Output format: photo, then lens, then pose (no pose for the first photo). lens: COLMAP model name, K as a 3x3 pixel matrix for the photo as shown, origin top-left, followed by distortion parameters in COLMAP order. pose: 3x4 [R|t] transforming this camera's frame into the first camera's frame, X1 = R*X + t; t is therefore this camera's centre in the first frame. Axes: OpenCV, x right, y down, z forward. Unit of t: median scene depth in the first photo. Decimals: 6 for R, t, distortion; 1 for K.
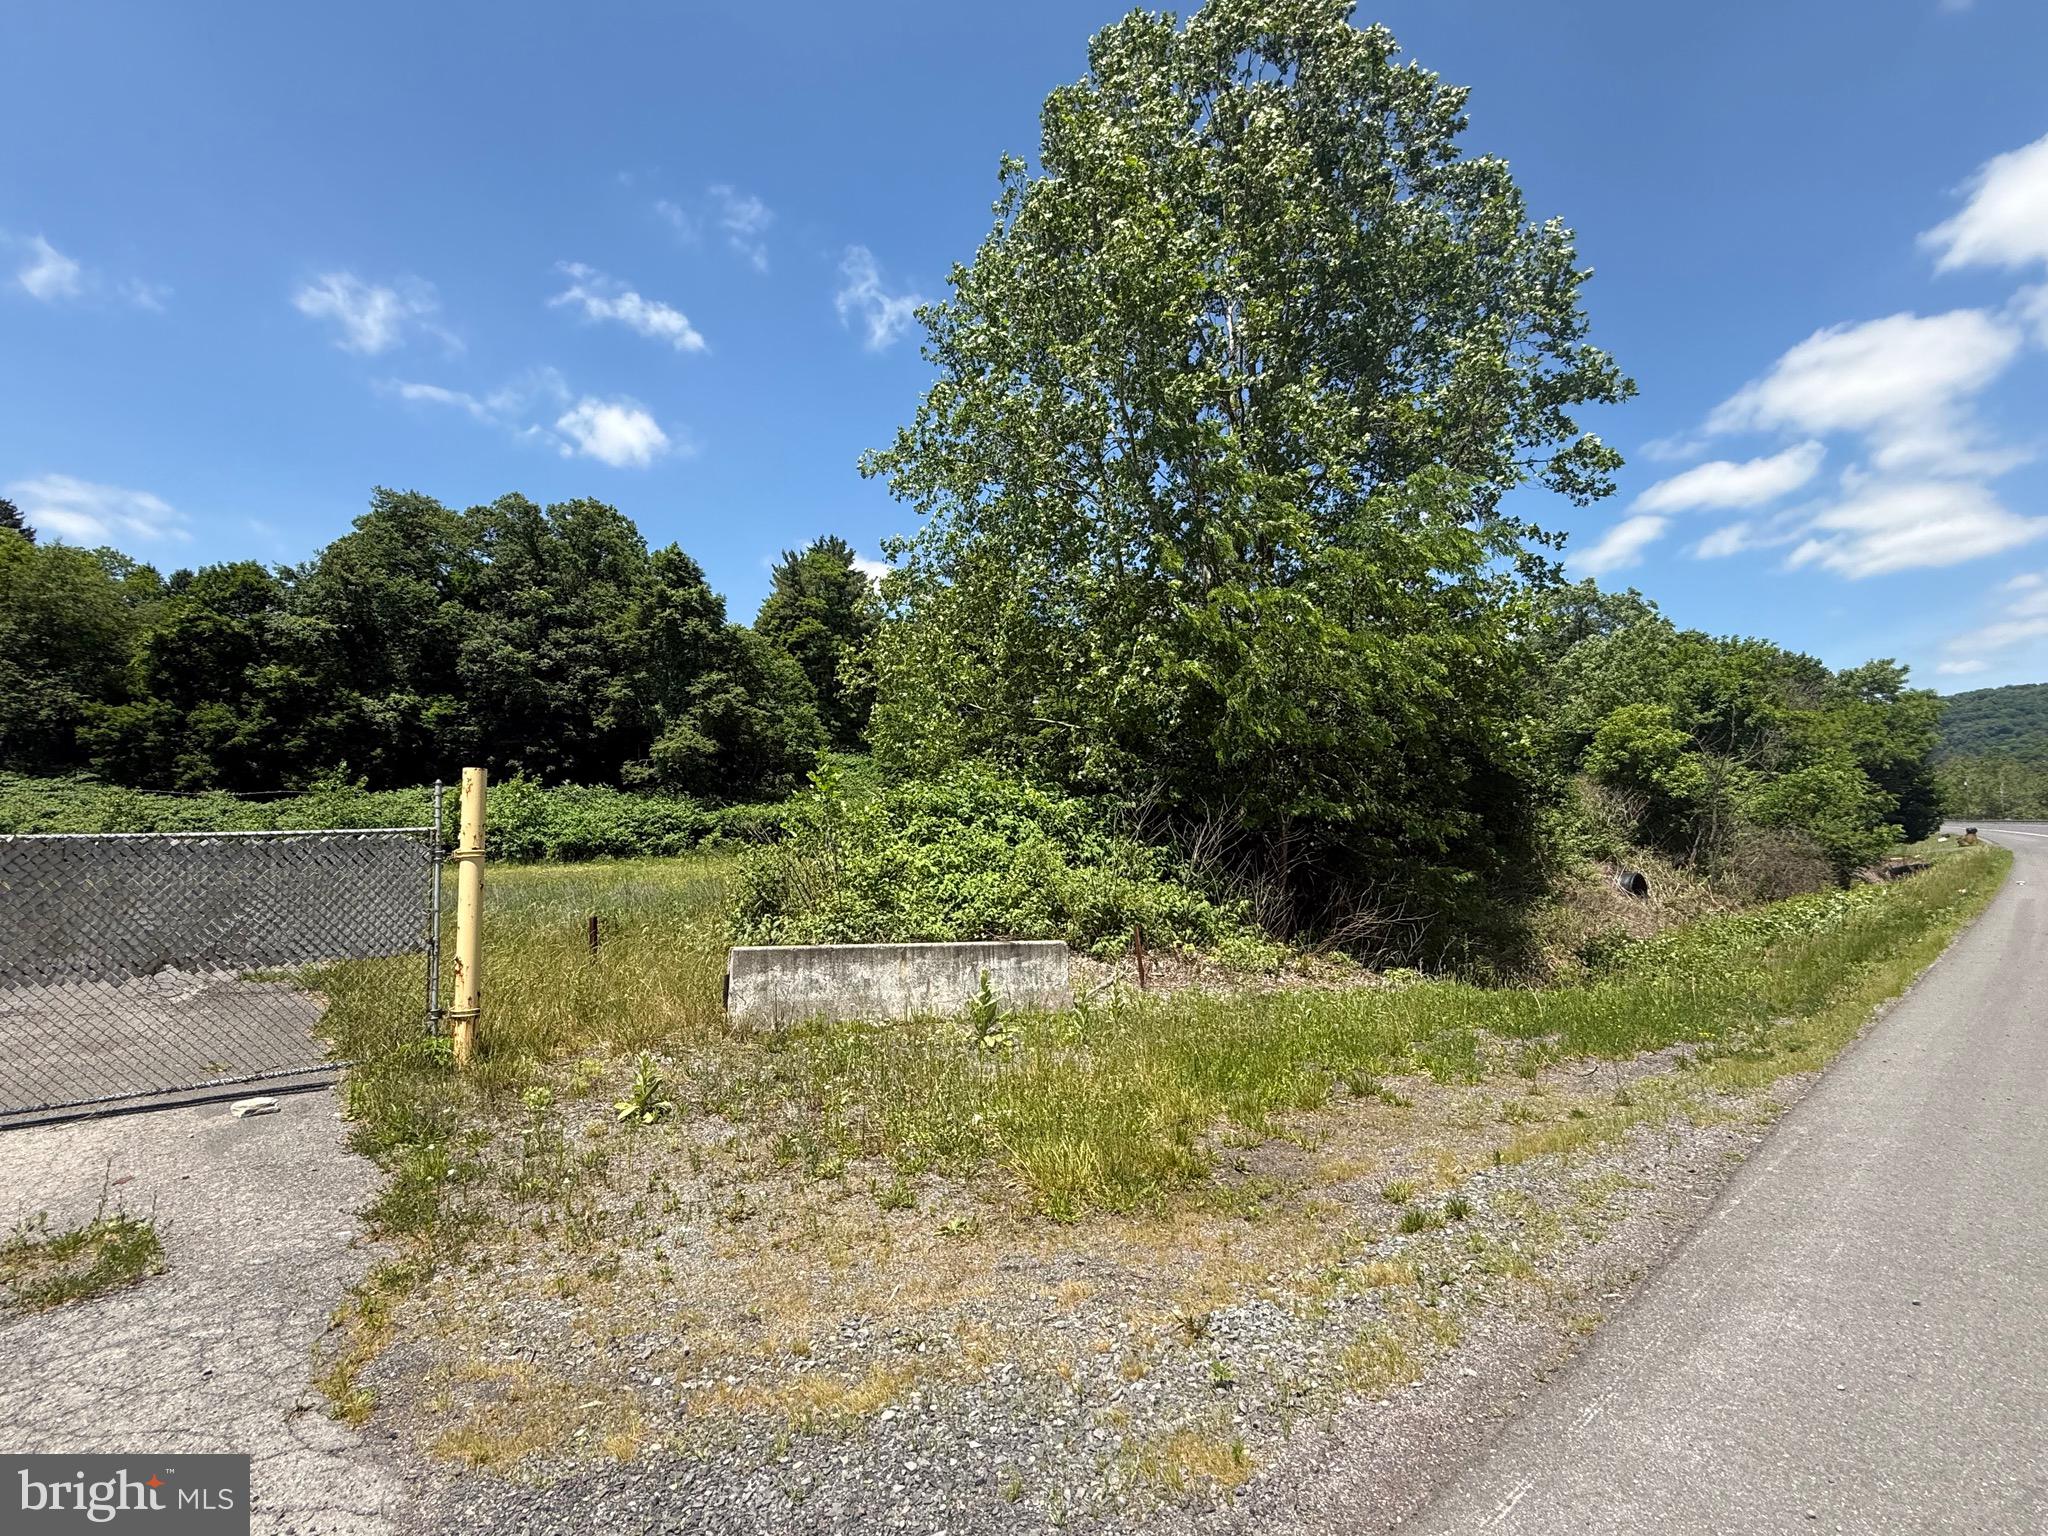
lens RADIAL K [[908.1, 0, 1024.8], [0, 908.1, 778.1], [0, 0, 1]] dist [0.001389, -0.000039]
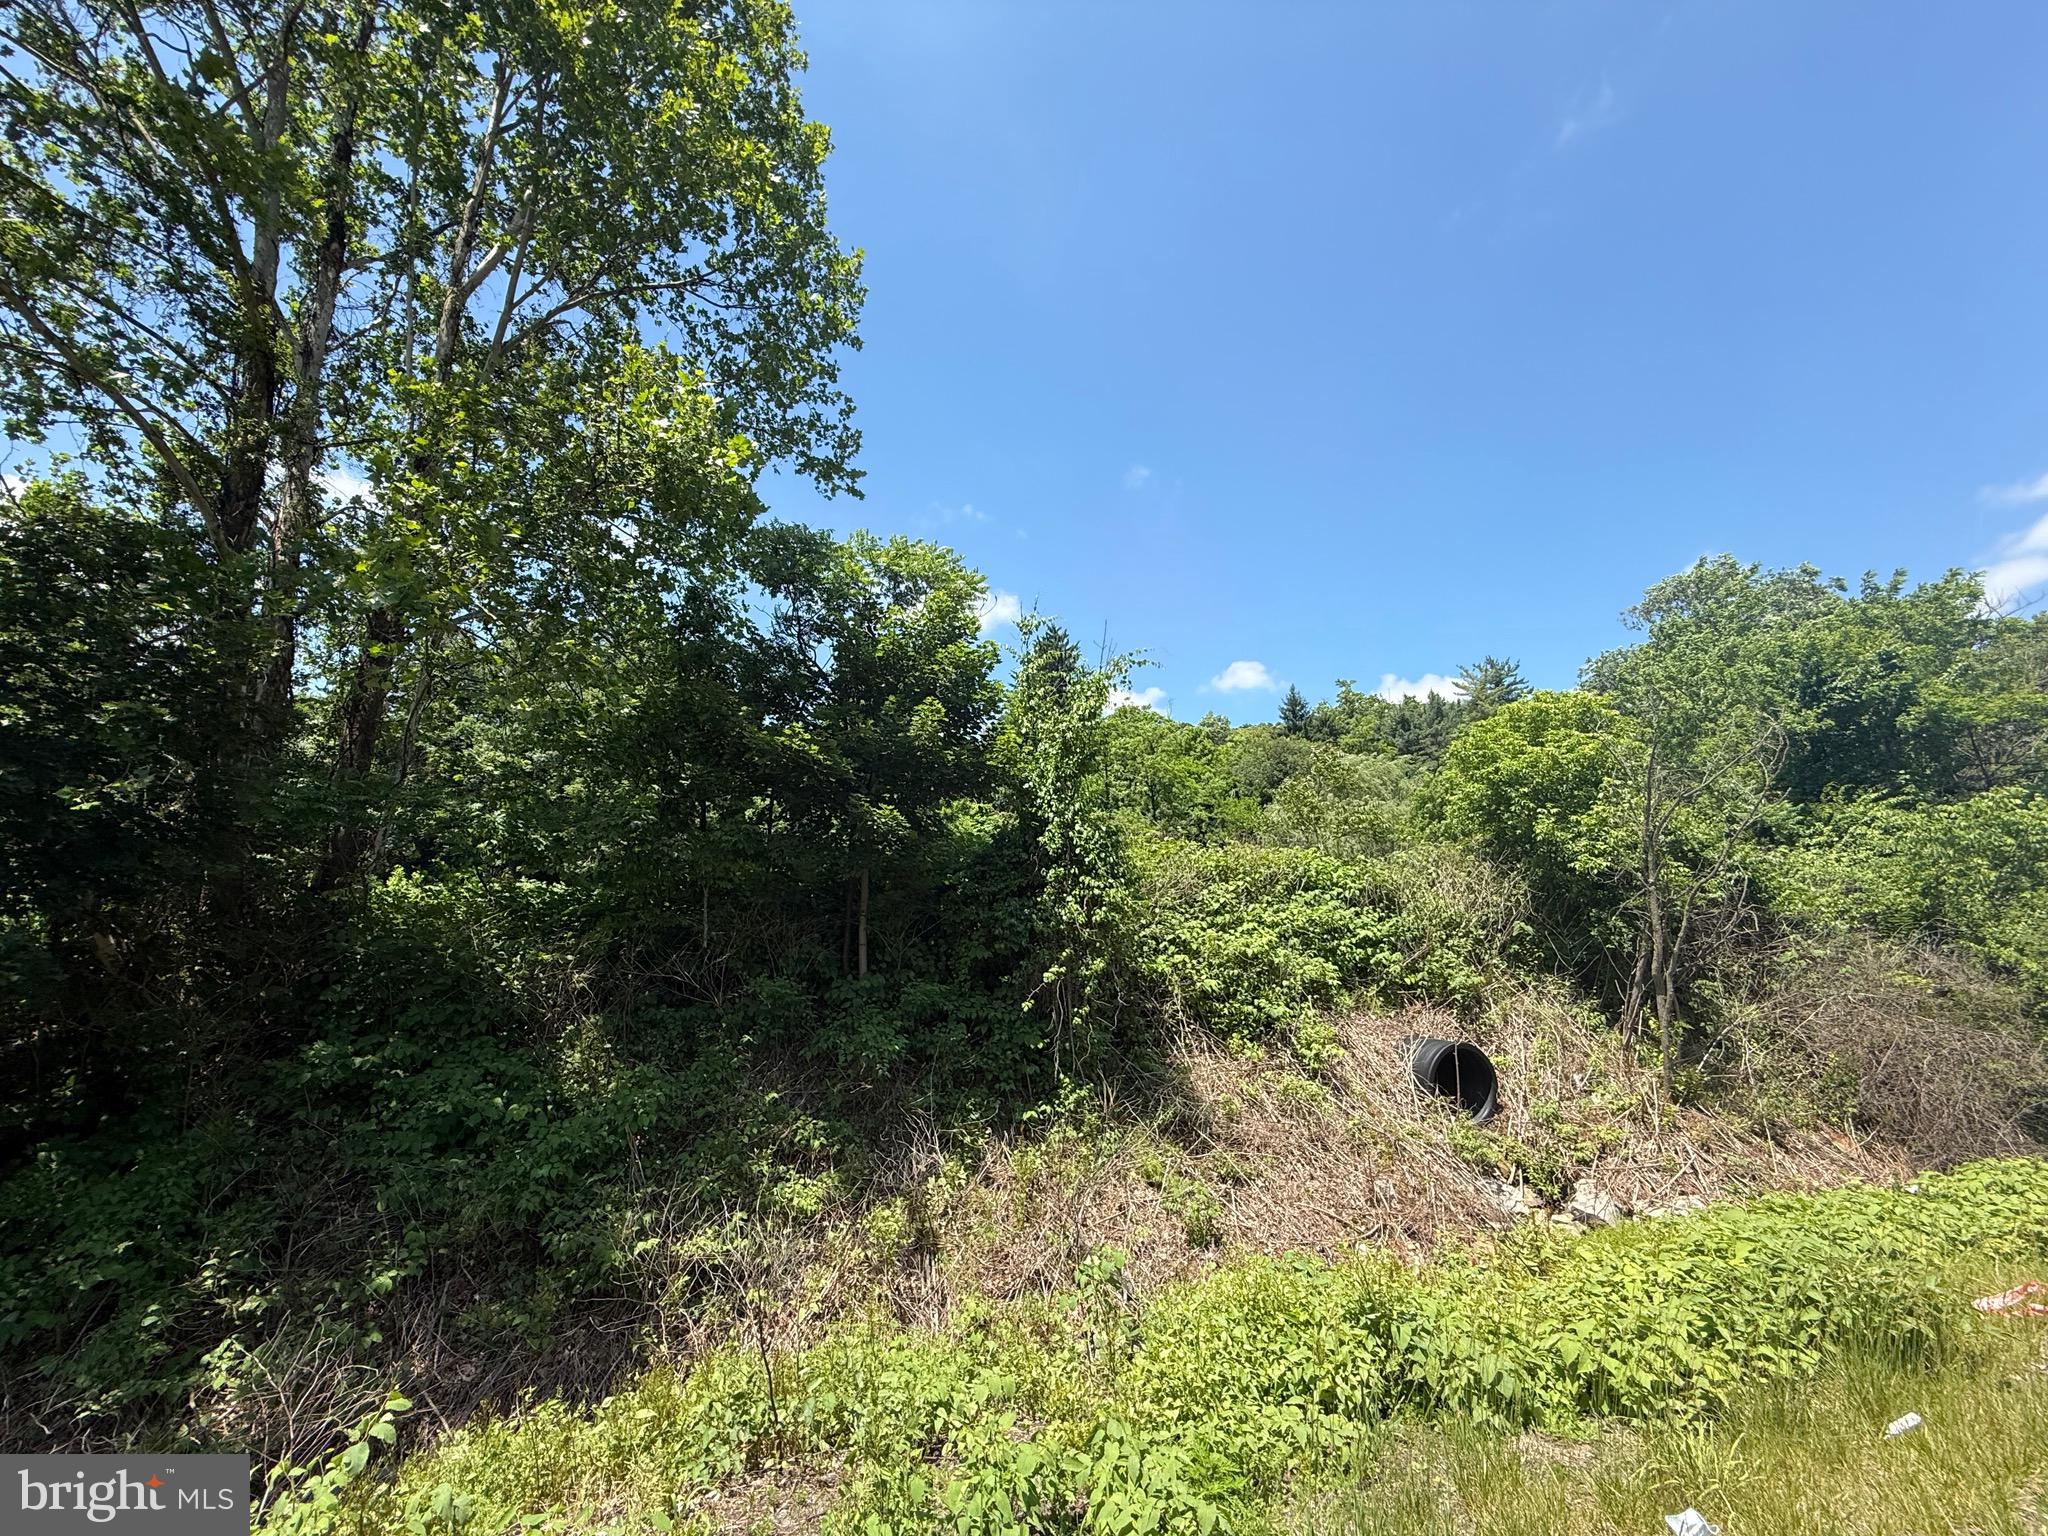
lens RADIAL K [[819.5, 0, 1020.6], [0, 819.5, 761.9], [0, 0, 1]] dist [-0.000600, -0.000063]
pose [[0.952921, -0.040432, -0.300510, 0.656341], [0.008739, 0.994320, -0.106068, 0.008107], [0.303092, 0.098448, 0.947862, 0.586121]]
